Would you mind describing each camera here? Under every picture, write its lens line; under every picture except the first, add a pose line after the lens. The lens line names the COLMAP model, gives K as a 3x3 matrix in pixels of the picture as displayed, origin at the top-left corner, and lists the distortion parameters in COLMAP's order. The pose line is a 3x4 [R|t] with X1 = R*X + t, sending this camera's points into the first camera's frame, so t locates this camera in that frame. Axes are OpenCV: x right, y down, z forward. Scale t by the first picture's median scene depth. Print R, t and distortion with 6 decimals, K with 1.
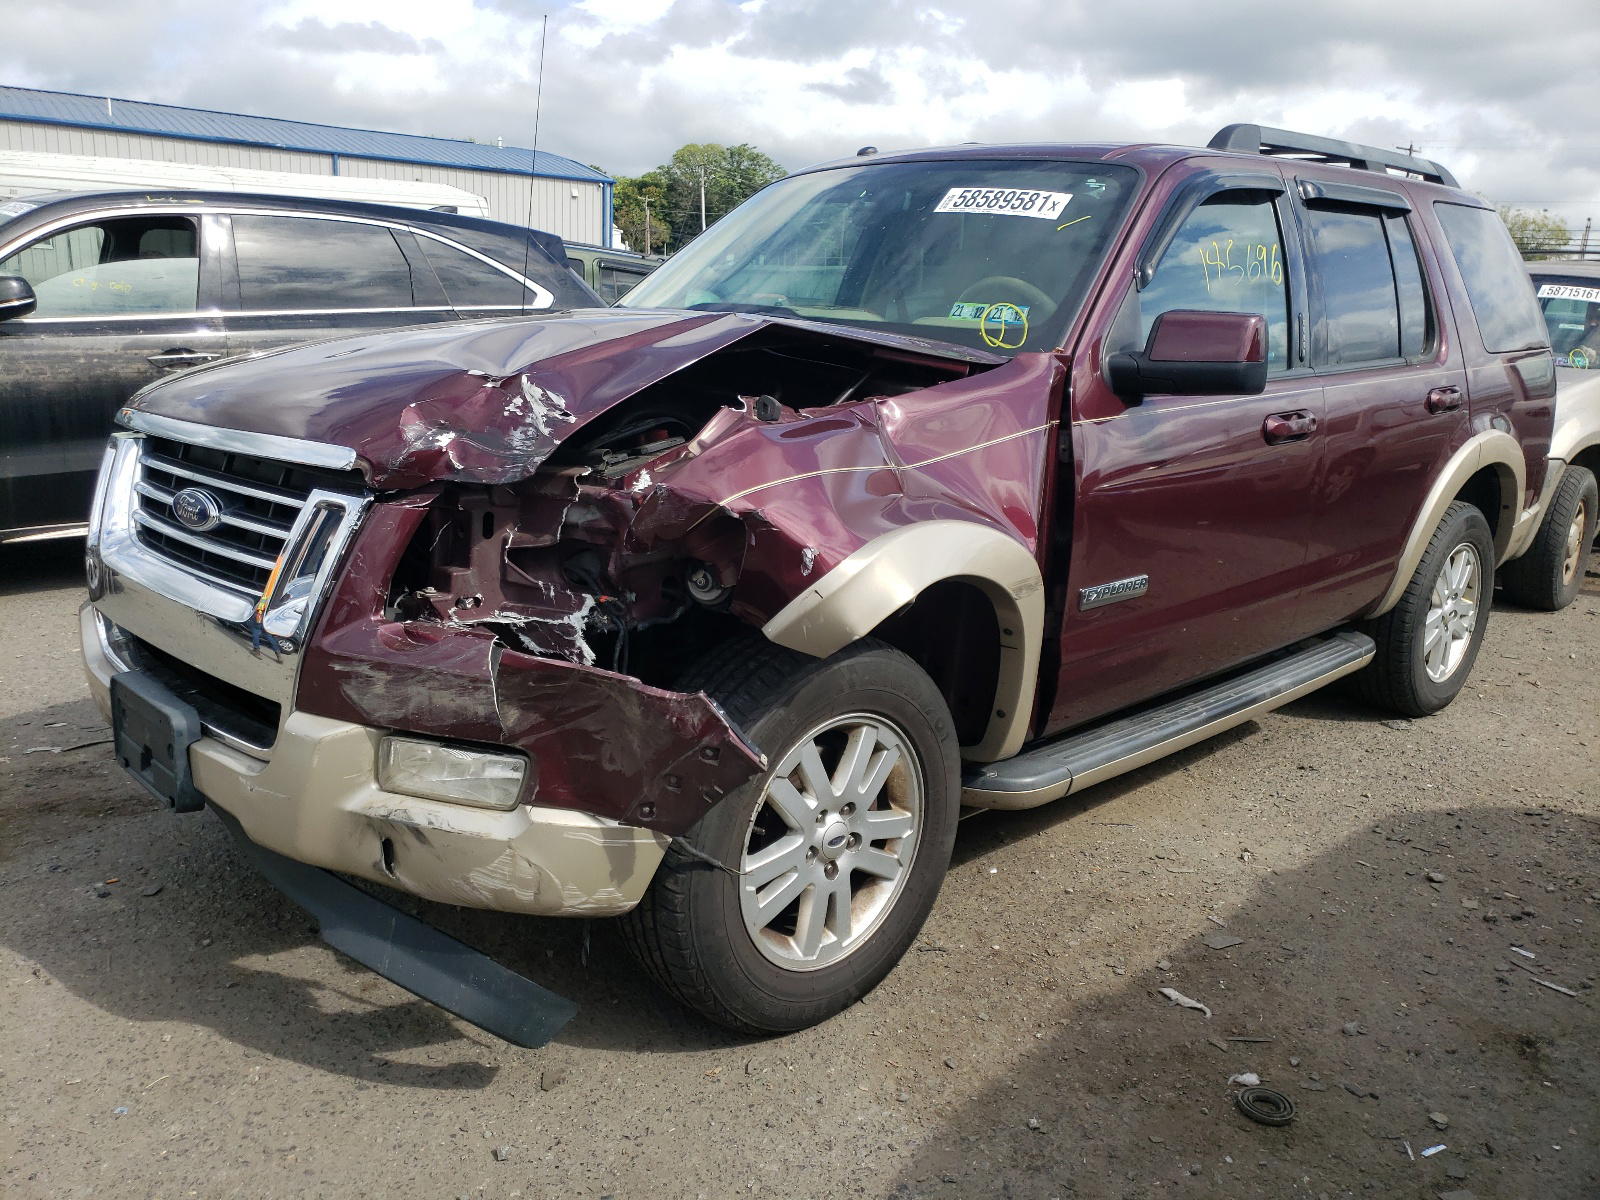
lens RADIAL K [[1254.0, 0, 800.0], [0, 1254.0, 600.0], [0, 0, 1]] dist [0.125331, -0.175760]
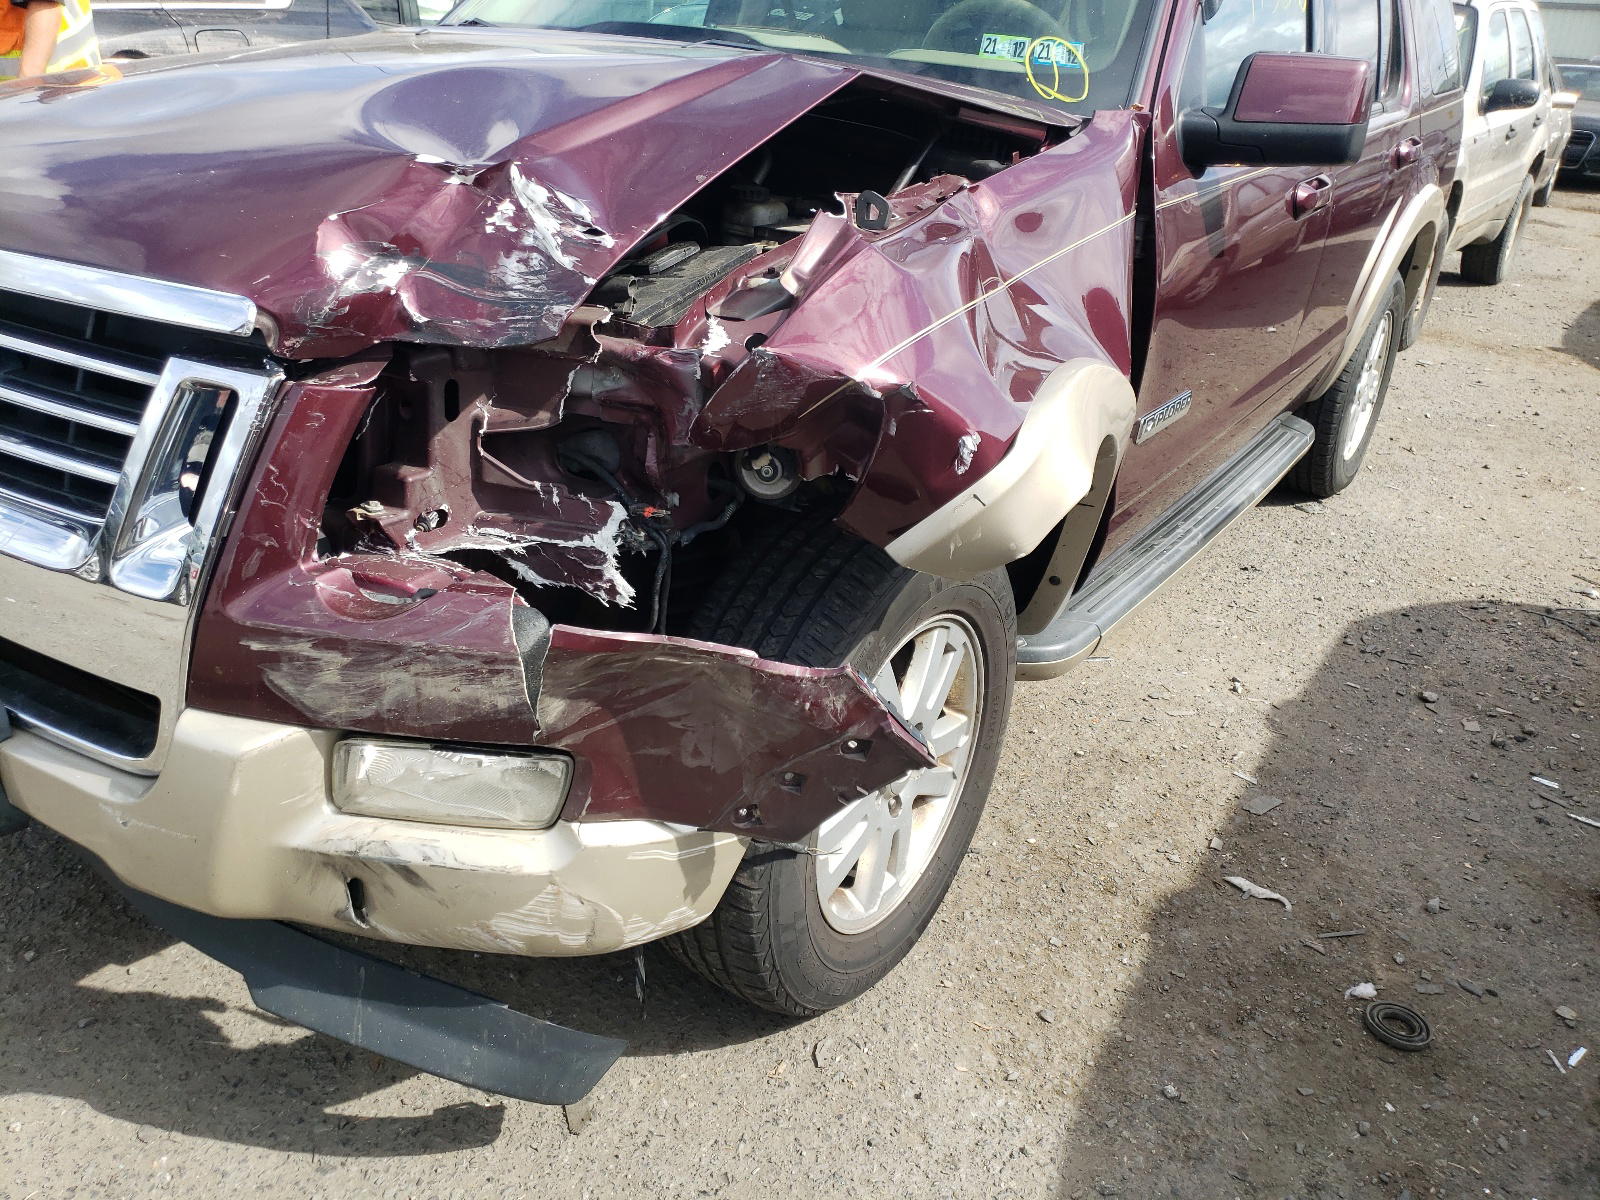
lens RADIAL K [[1256.6, 0, 800.0], [0, 1256.6, 600.0], [0, 0, 1]] dist [0.088591, -0.077275]
pose [[0.979256, -0.063875, 0.192295, -0.206748], [0.023072, 0.977991, 0.207367, -0.091592], [-0.201308, -0.198629, 0.959178, 0.318354]]
